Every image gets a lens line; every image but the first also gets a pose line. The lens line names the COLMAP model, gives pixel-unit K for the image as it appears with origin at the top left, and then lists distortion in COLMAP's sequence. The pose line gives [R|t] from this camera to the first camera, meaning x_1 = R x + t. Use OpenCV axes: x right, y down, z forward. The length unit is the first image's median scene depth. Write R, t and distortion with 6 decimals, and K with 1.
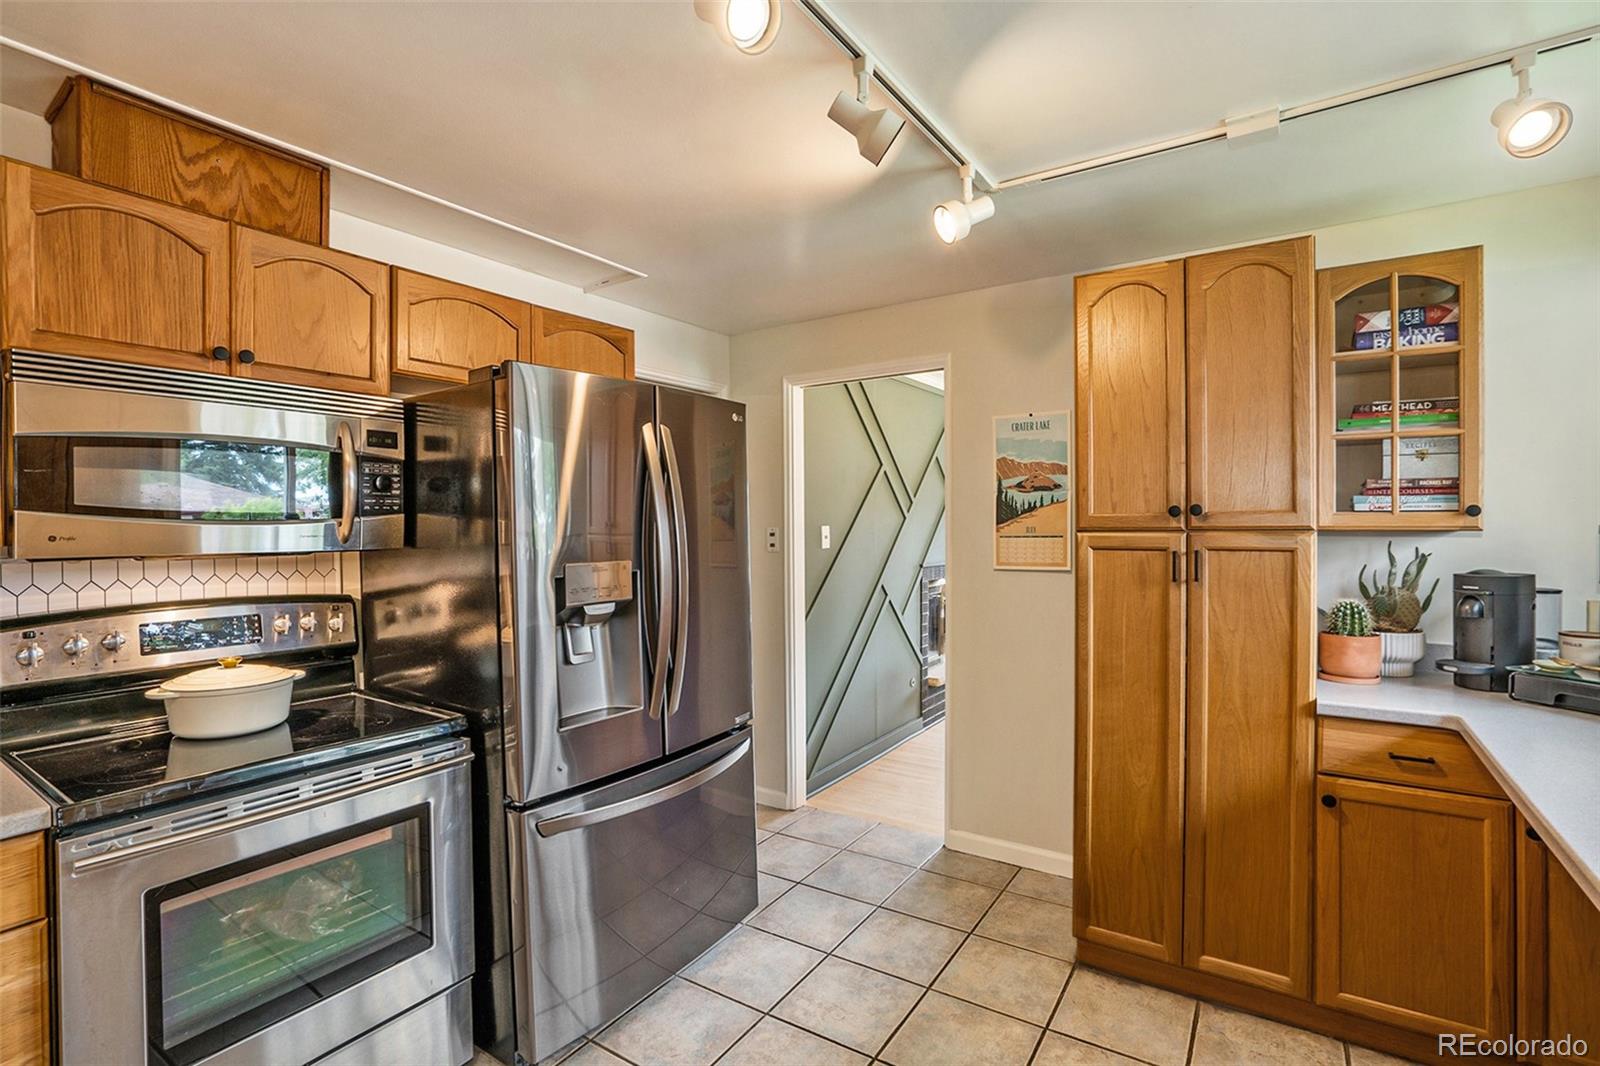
lens RADIAL K [[766.8, 0, 811.8], [0, 766.8, 530.9], [0, 0, 1]] dist [-0.036193, 0.008152]
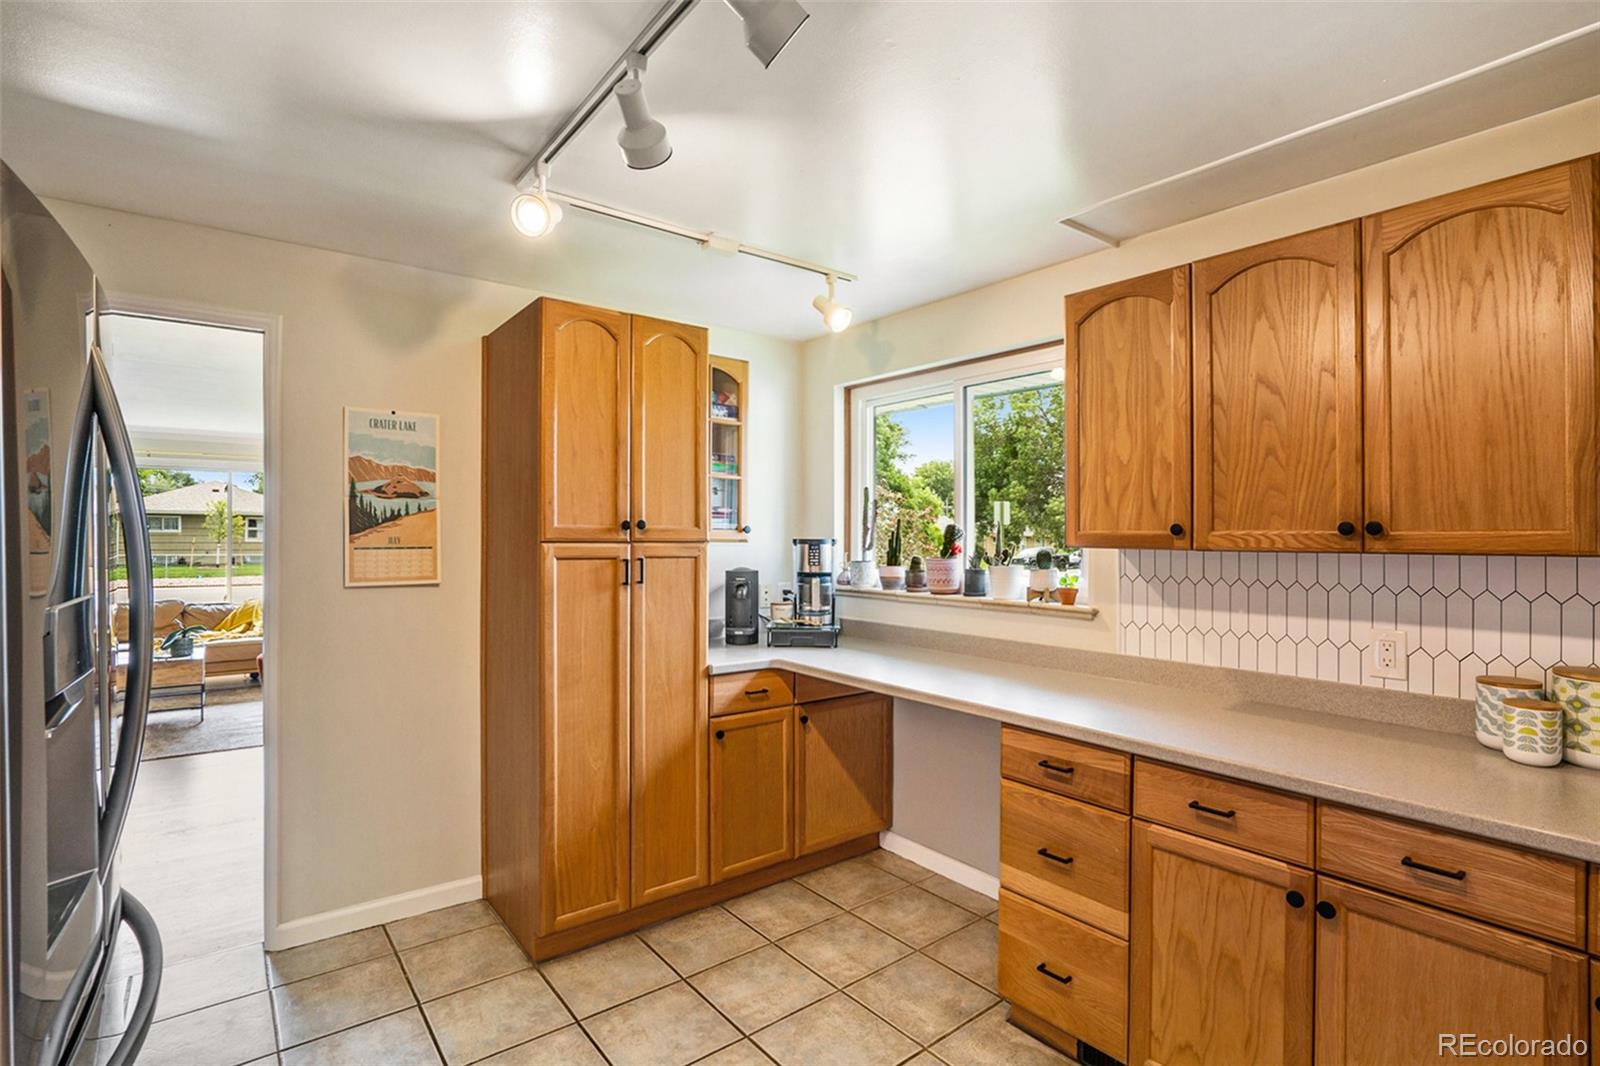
lens RADIAL K [[766.8, 0, 812.5], [0, 766.8, 537.4], [0, 0, 1]] dist [-0.036193, 0.008152]
pose [[0.308764, 0.007833, 0.951106, -0.543179], [-0.000632, 0.999968, -0.008030, 0.002074], [-0.951138, 0.001878, 0.308759, 0.347783]]
